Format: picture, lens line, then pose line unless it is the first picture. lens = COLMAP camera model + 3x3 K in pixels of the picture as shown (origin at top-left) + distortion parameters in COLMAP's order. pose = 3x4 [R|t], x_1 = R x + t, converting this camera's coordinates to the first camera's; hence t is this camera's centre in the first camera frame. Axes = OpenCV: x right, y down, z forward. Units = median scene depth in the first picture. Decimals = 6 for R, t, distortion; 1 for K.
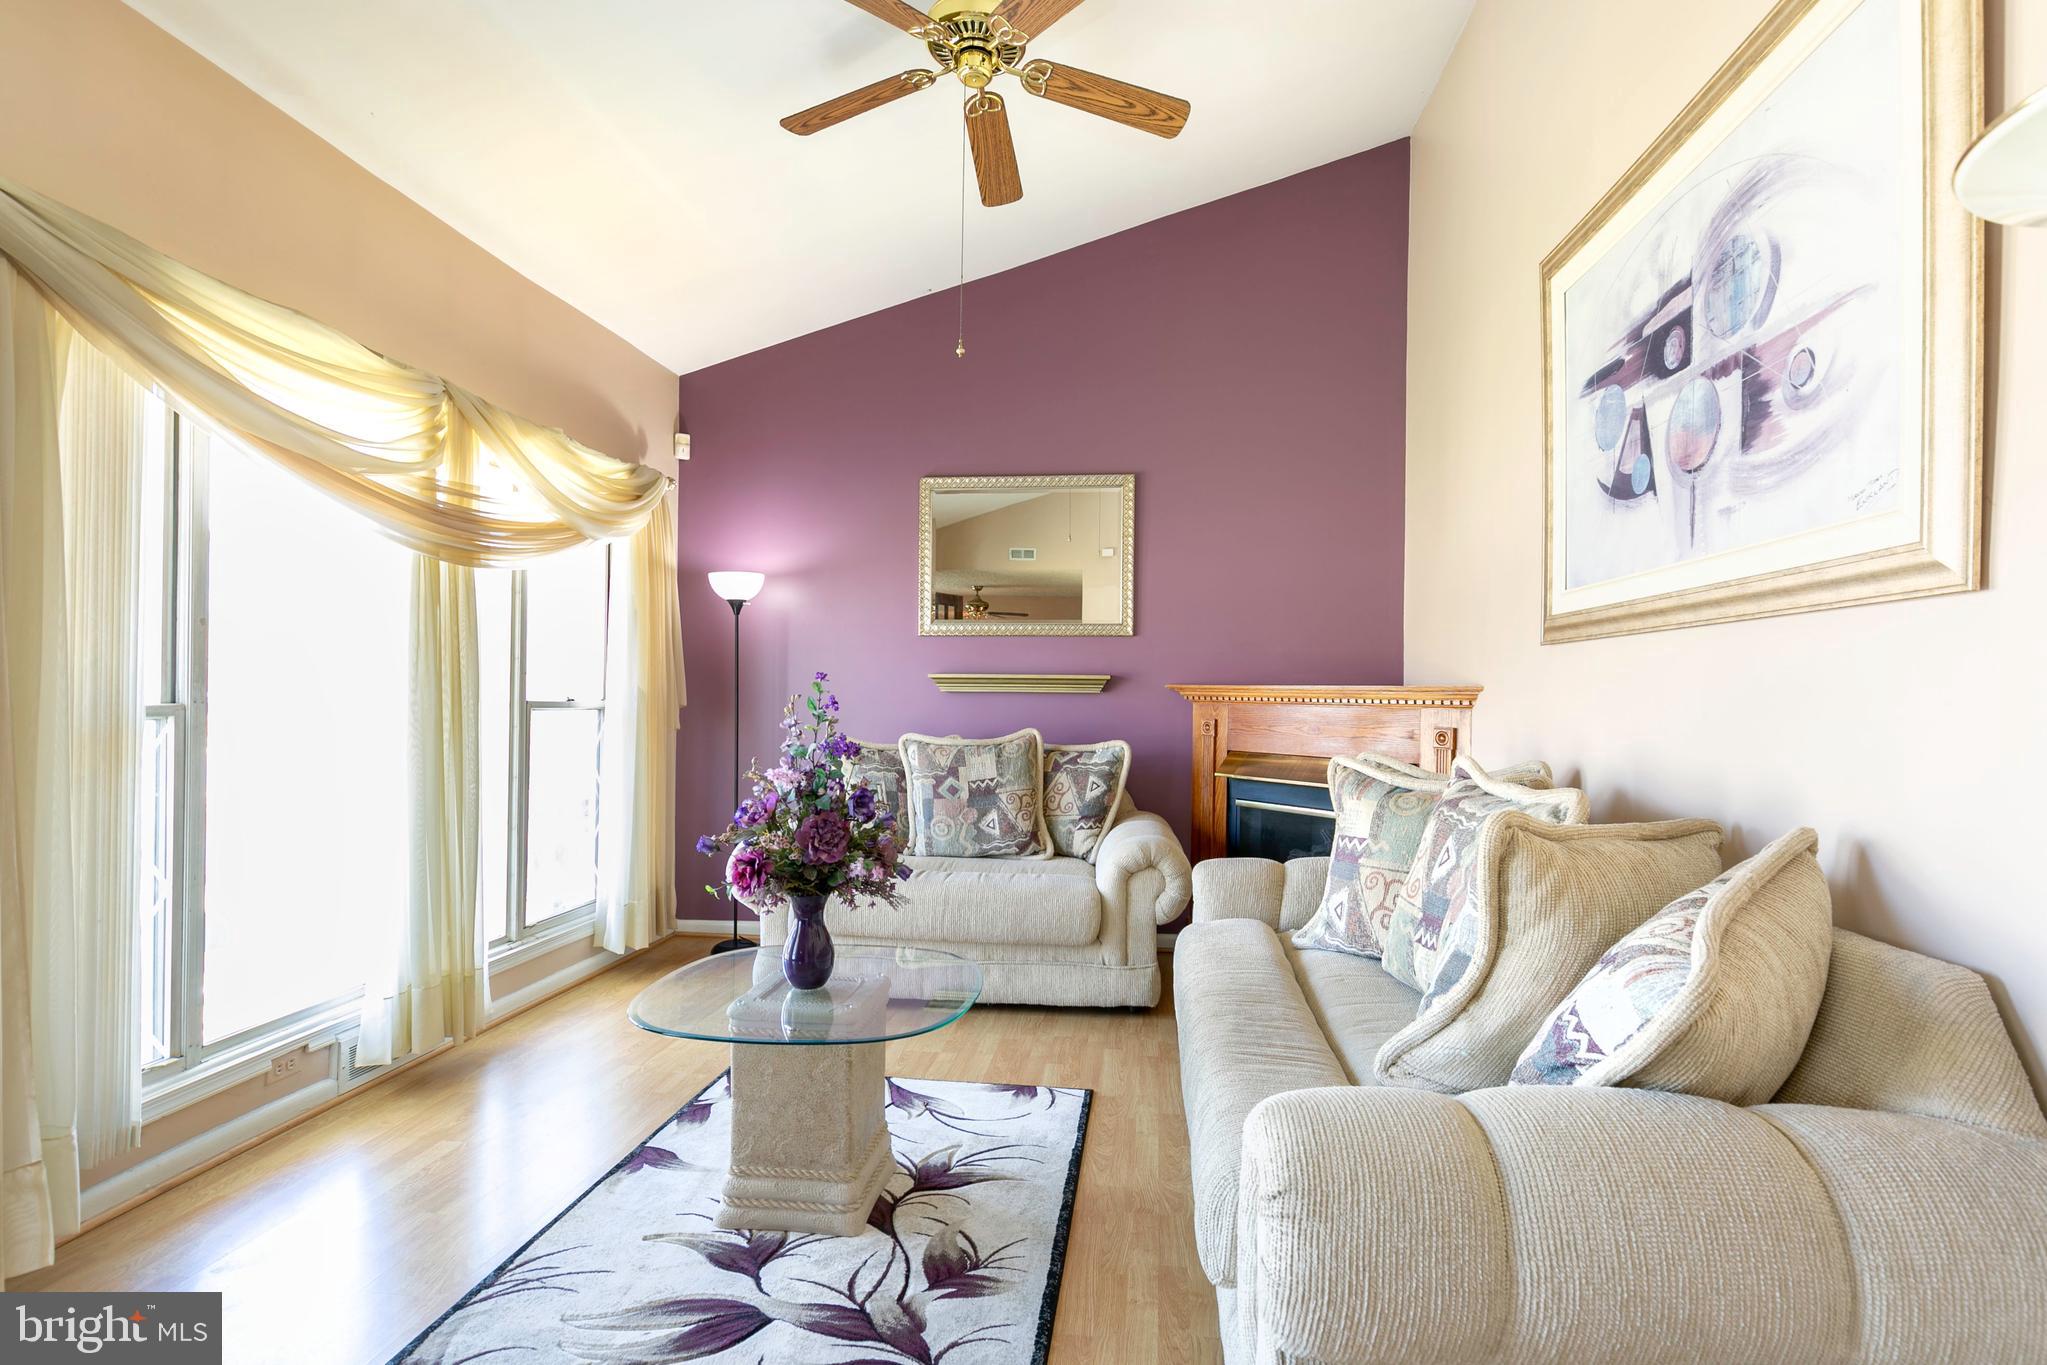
lens RADIAL K [[1022.2, 0, 1000.5], [0, 1022.2, 692.4], [0, 0, 1]] dist [0.004157, -0.000980]
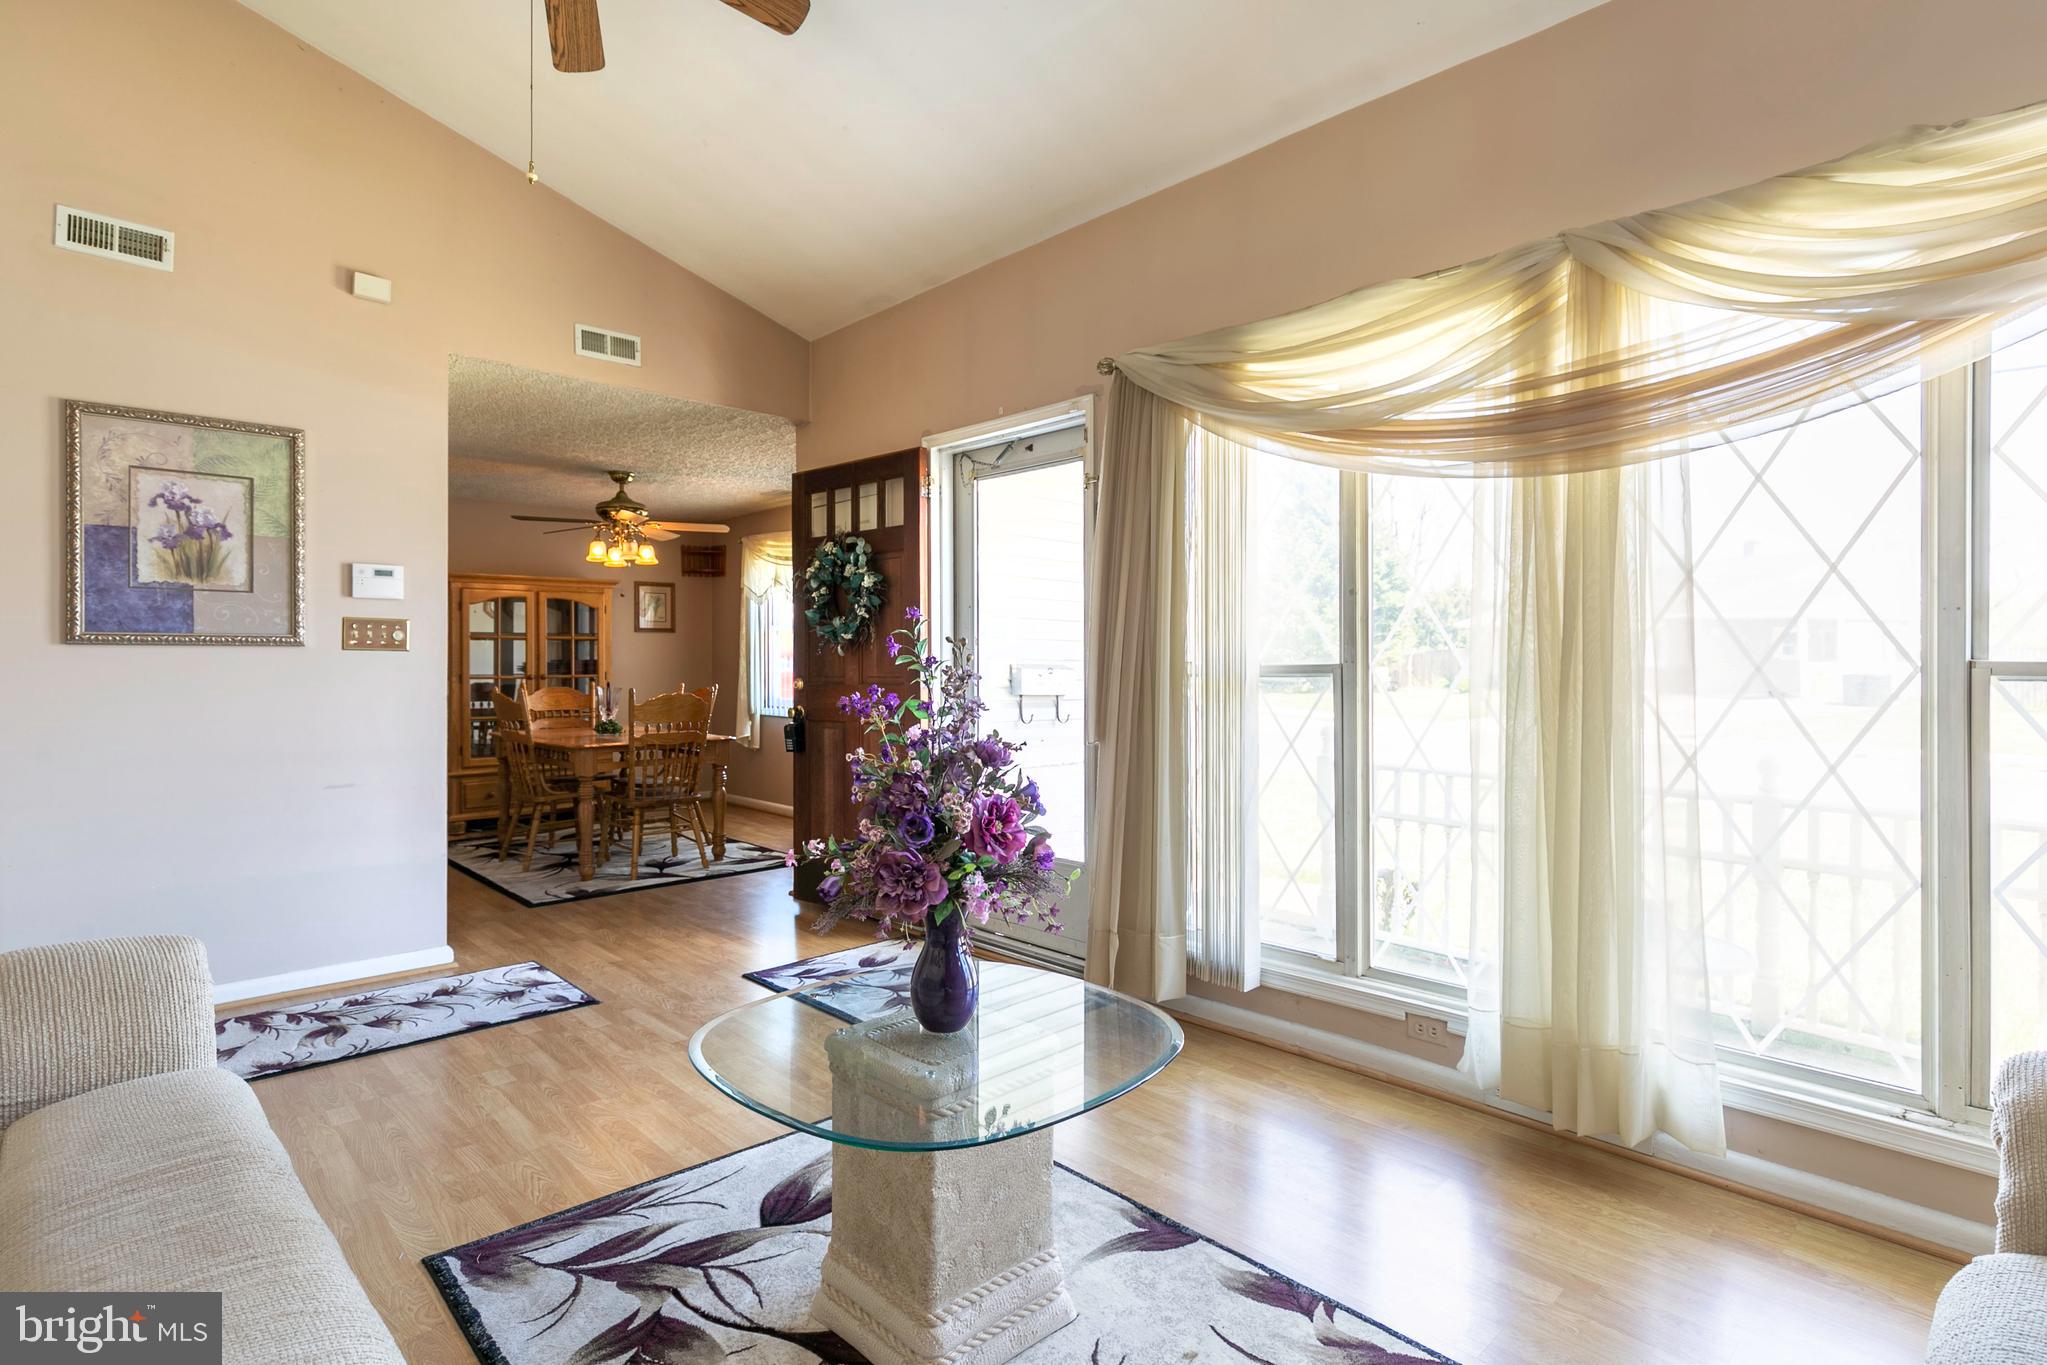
lens RADIAL K [[1022.2, 0, 1054.1], [0, 1022.2, 666.0], [0, 0, 1]] dist [0.004157, -0.000980]
pose [[-0.610776, -0.010667, -0.791731, 0.343932], [-0.003037, 0.999933, -0.011129, 0.027136], [0.791797, -0.004393, -0.610768, 1.462702]]
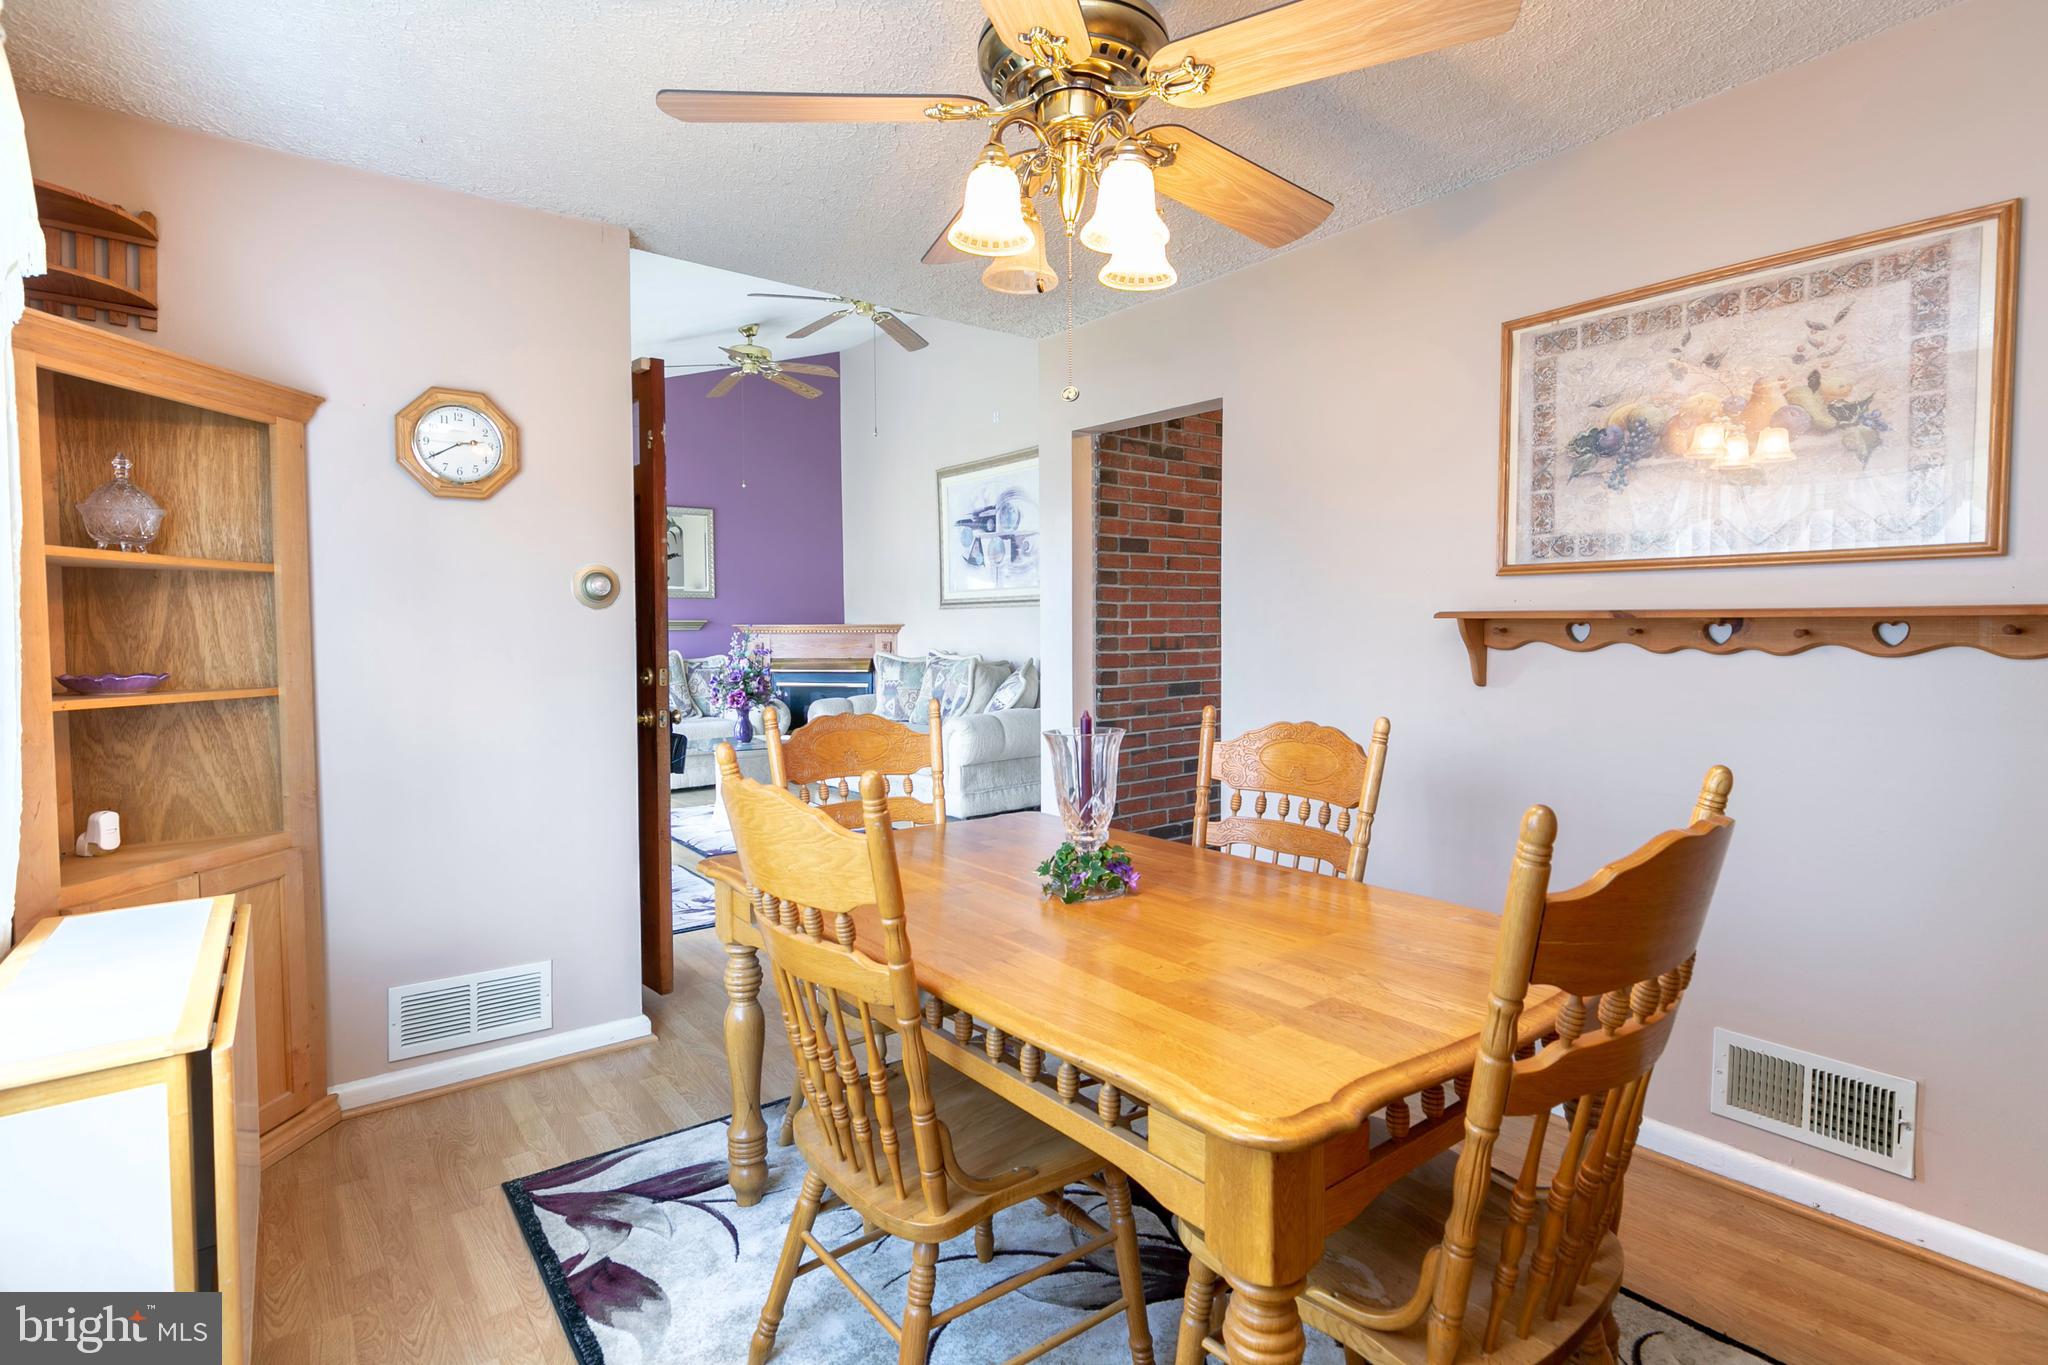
lens RADIAL K [[1022.7, 0, 1014.2], [0, 1022.7, 670.8], [0, 0, 1]] dist [0.004157, -0.000980]
pose [[0.721059, -0.046655, 0.691301, -1.440708], [0.015675, 0.998573, 0.051042, -0.021213], [-0.692696, -0.025968, 0.720762, -1.318701]]
